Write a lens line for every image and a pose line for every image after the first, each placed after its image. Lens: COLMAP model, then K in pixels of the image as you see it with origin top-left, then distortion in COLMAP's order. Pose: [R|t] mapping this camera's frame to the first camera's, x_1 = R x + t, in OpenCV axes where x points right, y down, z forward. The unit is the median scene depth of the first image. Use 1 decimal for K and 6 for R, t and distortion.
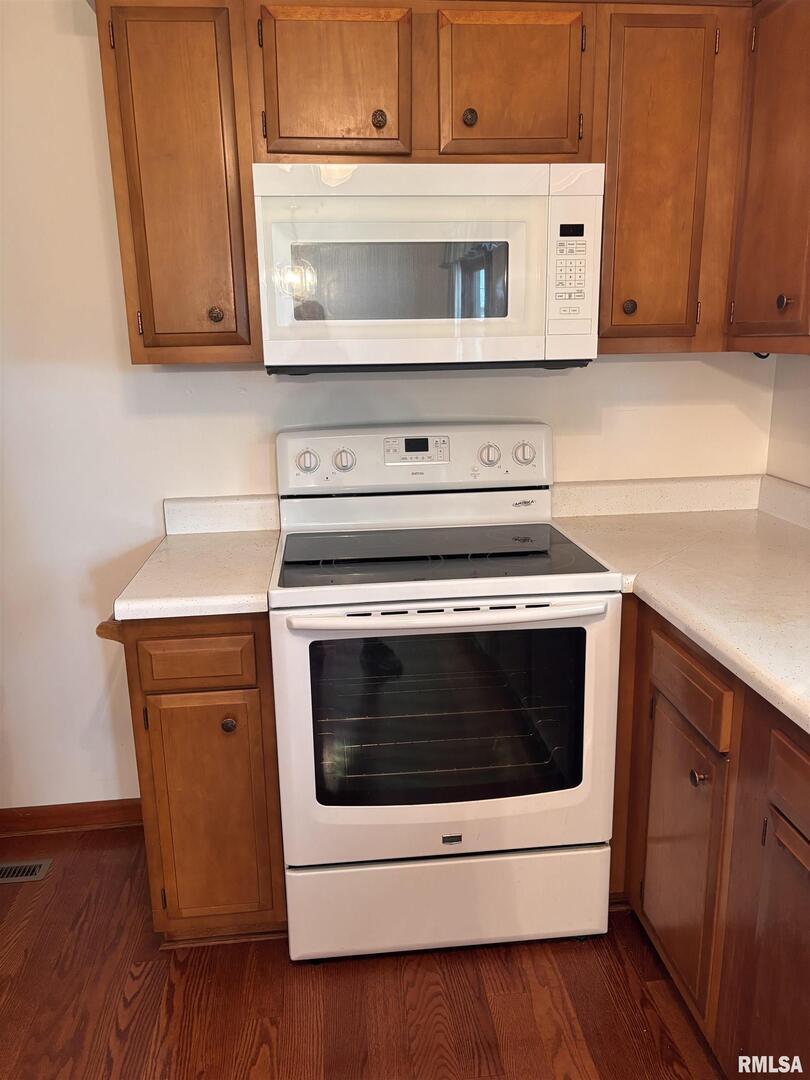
lens RADIAL K [[830.5, 0, 406.4], [0, 830.5, 547.3], [0, 0, 1]] dist [0.062021, -0.060304]
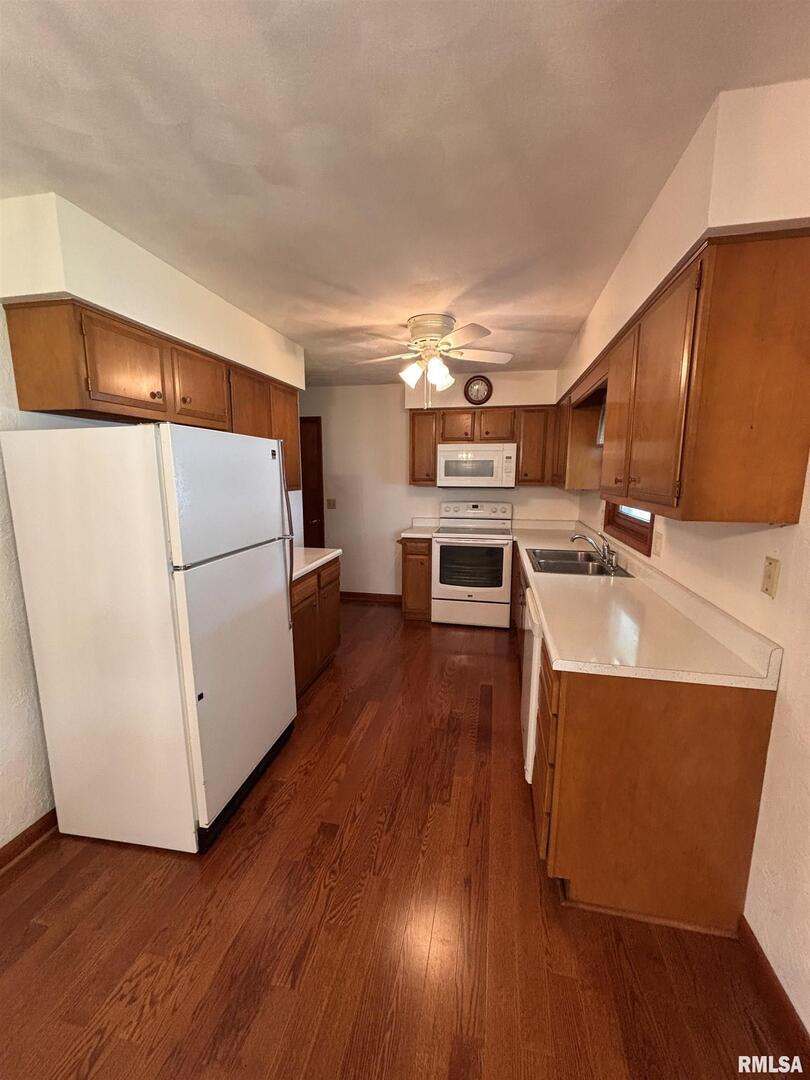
lens RADIAL K [[440.4, 0, 405.0], [0, 440.4, 540.0], [0, 0, 1]] dist [0.001421, 0.000493]
pose [[0.952799, 0.066002, -0.296340, 0.377269], [-0.090715, 0.993384, -0.070419, 0.245651], [0.289732, 0.093978, 0.952483, -1.246838]]
